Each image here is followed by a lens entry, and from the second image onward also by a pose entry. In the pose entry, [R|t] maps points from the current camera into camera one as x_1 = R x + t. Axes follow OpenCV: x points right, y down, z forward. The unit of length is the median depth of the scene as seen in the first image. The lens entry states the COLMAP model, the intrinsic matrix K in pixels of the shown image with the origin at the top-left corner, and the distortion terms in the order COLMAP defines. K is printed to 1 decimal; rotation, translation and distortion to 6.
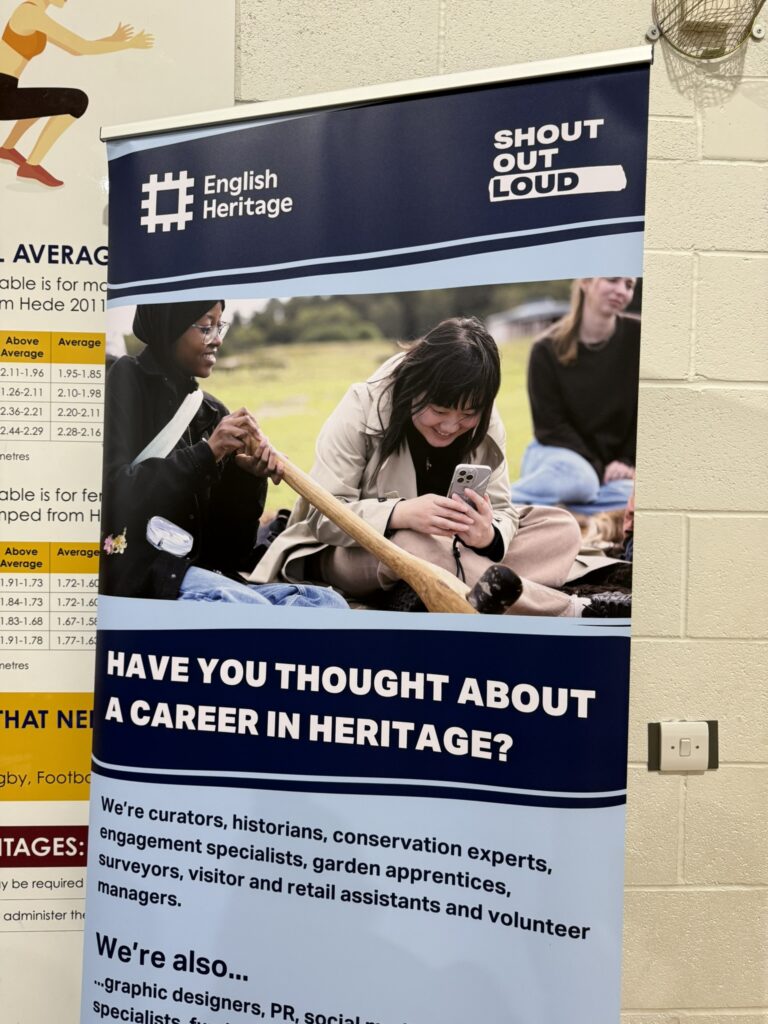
lens RADIAL K [[734.7, 0, 356.9], [0, 734.7, 502.3], [0, 0, 1]] dist [0.041441, -0.048326]
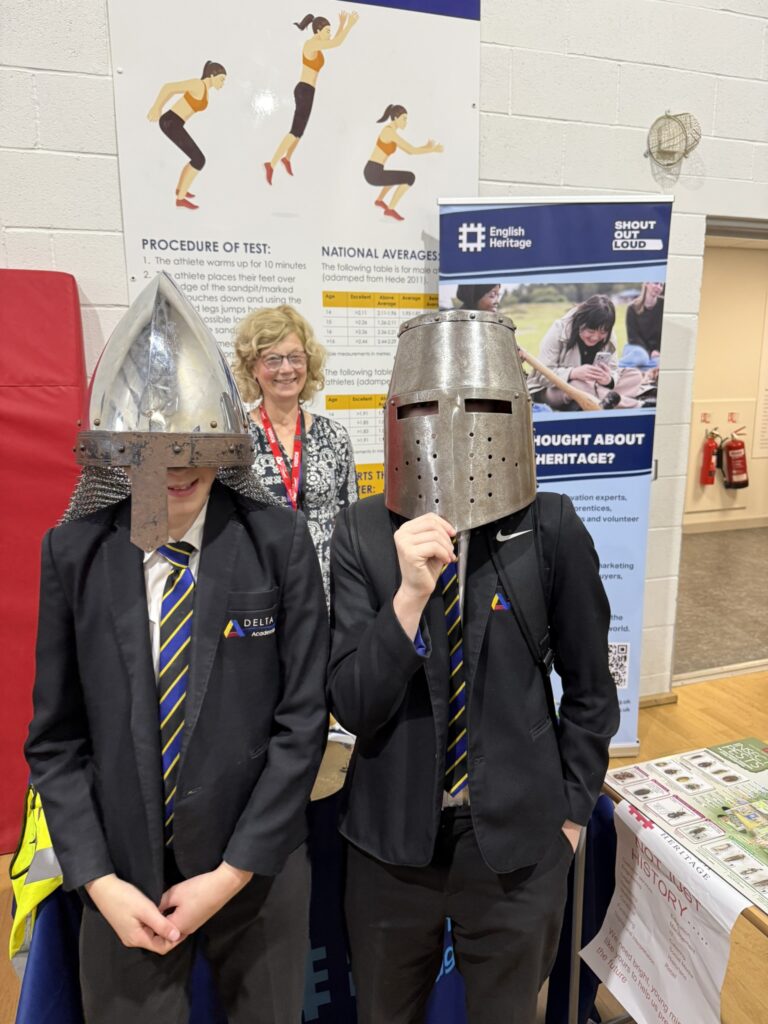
lens RADIAL K [[734.7, 0, 379.6], [0, 734.7, 517.3], [0, 0, 1]] dist [0.041441, -0.048326]
pose [[0.959874, -0.079178, 0.269023, -1.321131], [0.031268, 0.983550, 0.177912, 0.031578], [-0.278684, -0.162361, 0.946559, -1.329957]]
